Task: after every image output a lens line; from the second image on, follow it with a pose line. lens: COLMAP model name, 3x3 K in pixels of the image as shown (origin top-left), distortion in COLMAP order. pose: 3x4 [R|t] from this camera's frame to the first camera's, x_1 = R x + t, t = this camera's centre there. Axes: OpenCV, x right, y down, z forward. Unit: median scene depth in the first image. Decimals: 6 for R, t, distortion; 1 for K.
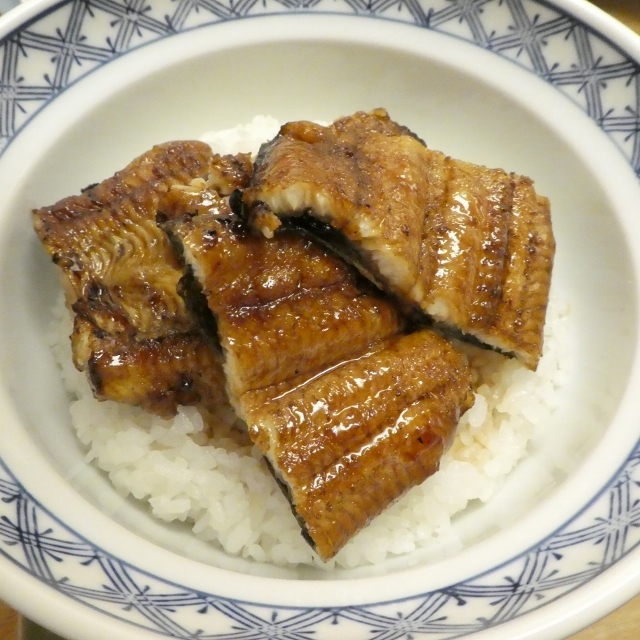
lens RADIAL K [[617.2, 0, 320.0], [0, 617.2, 320.0], [0, 0, 1]] dist [-0.025425, 0.019010]
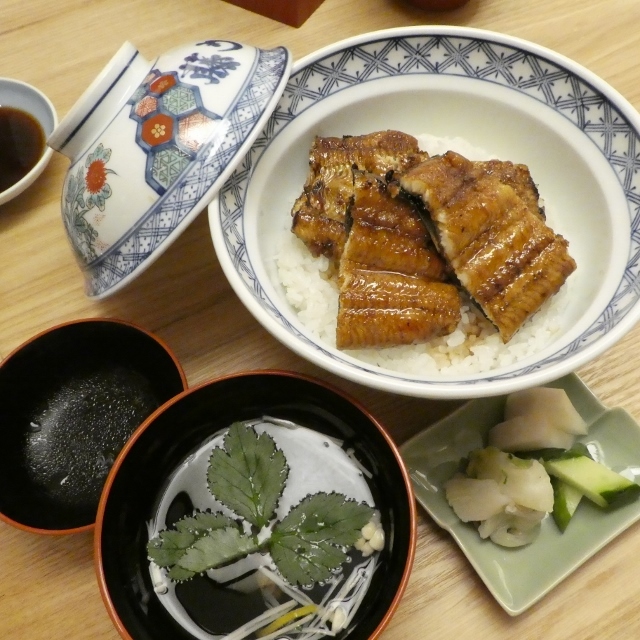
lens RADIAL K [[688.0, 0, 320.0], [0, 688.0, 320.0], [0, 0, 1]] dist [0.052032, 0.027990]
pose [[0.787499, 0.506724, -0.350823, 0.652103], [-0.492507, 0.859606, 0.136066, 0.020635], [0.370517, 0.065631, 0.926504, -1.053676]]
